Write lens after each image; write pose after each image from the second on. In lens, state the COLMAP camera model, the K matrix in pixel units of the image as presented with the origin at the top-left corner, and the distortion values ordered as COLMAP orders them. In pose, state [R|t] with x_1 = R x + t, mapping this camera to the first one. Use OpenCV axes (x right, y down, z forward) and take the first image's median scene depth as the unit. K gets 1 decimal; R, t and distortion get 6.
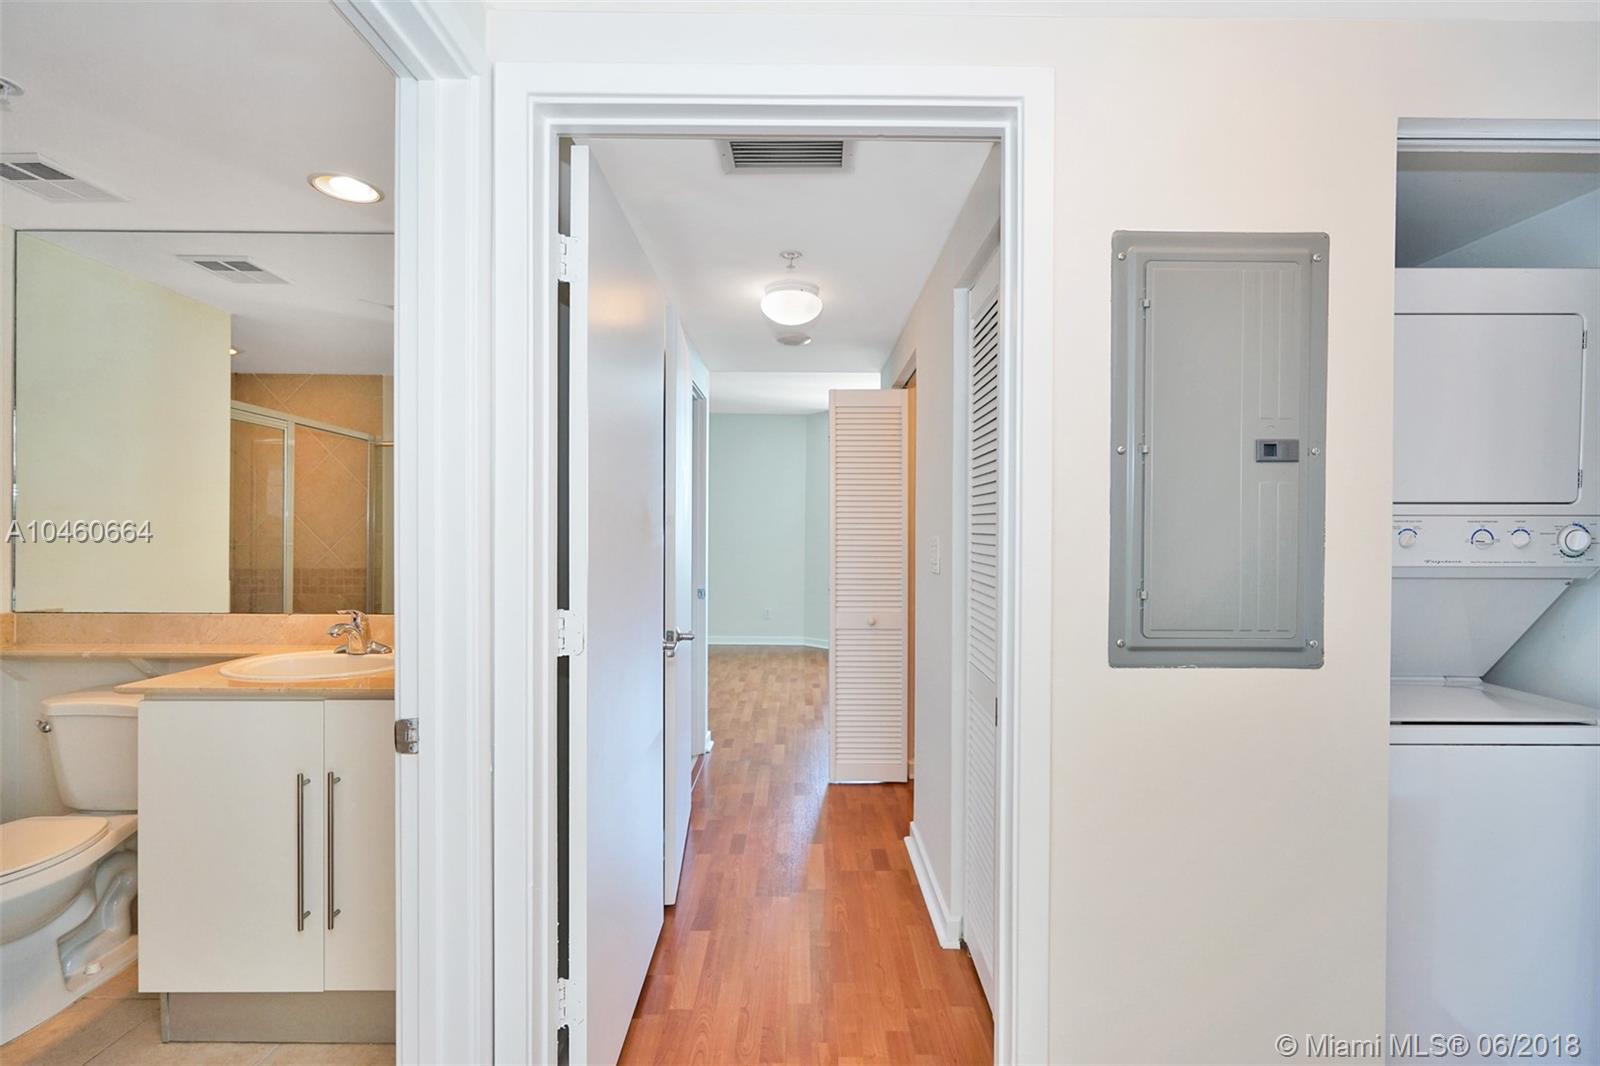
lens RADIAL K [[705.6, 0, 802.8], [0, 705.6, 535.9], [0, 0, 1]] dist [-0.000749, -0.000991]
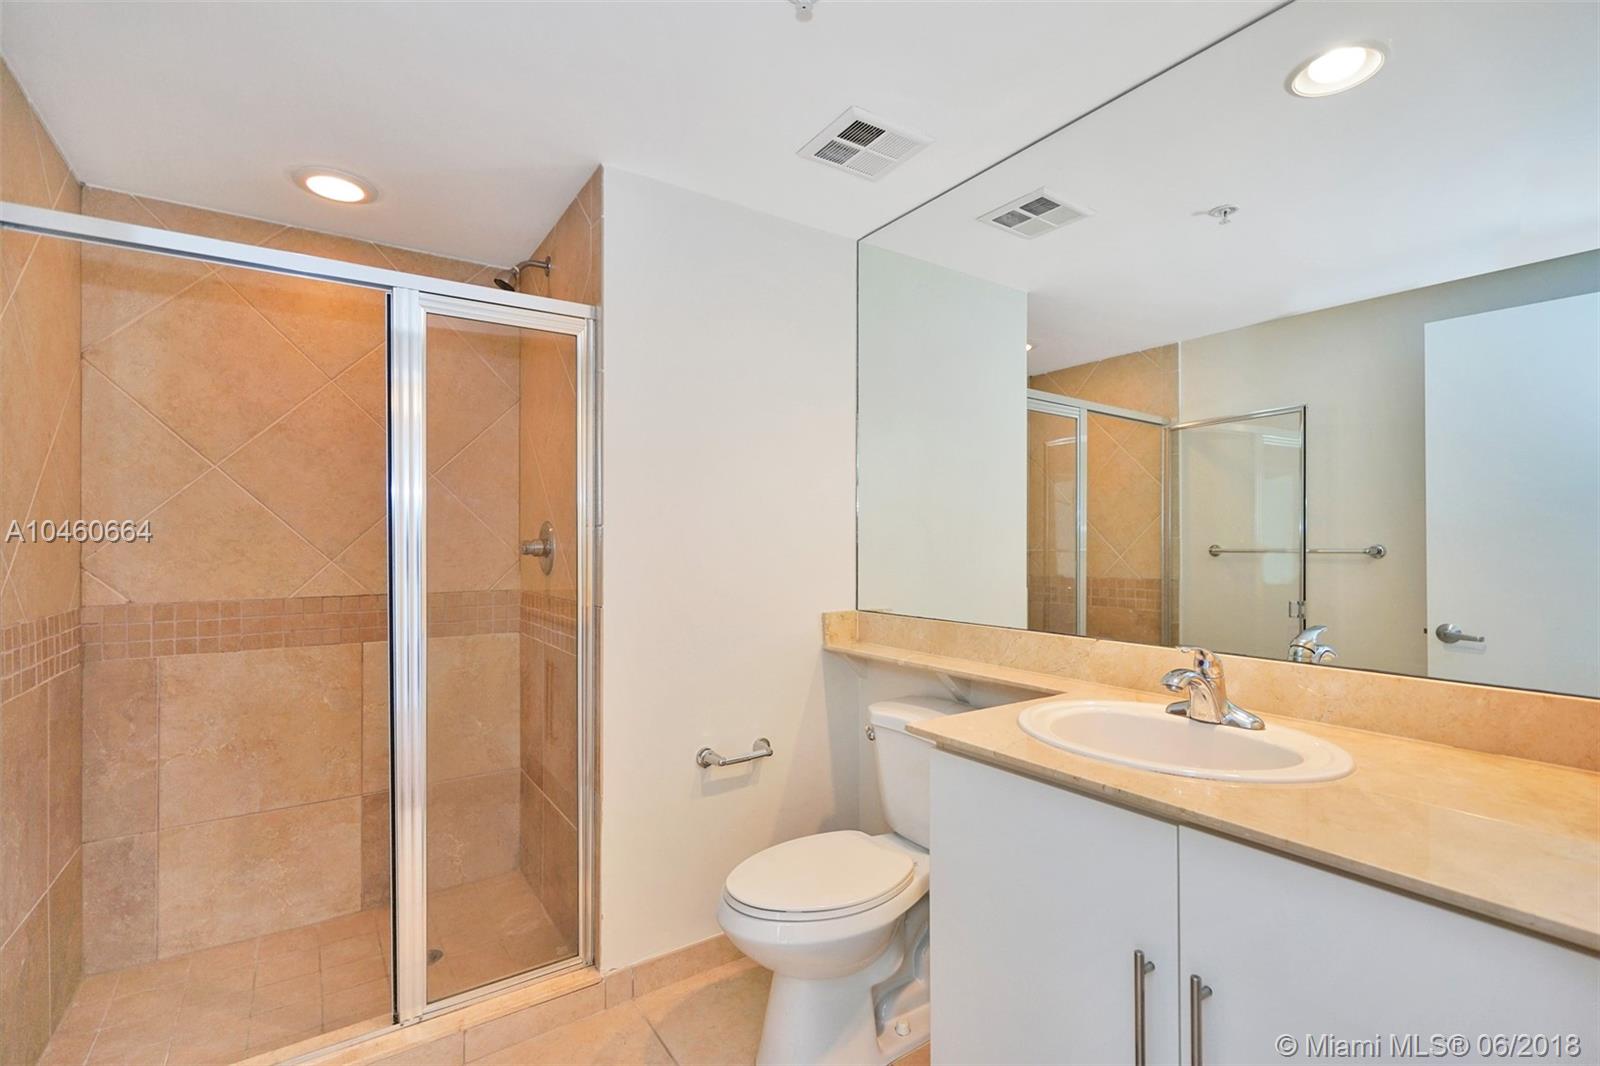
lens RADIAL K [[733.5, 0, 804.5], [0, 733.5, 539.8], [0, 0, 1]] dist [0.000213, 0.000620]
pose [[0.561611, -0.010912, -0.827329, -0.253035], [0.000737, 0.999919, -0.012689, 0.017774], [0.827401, 0.006517, 0.561574, 0.305550]]
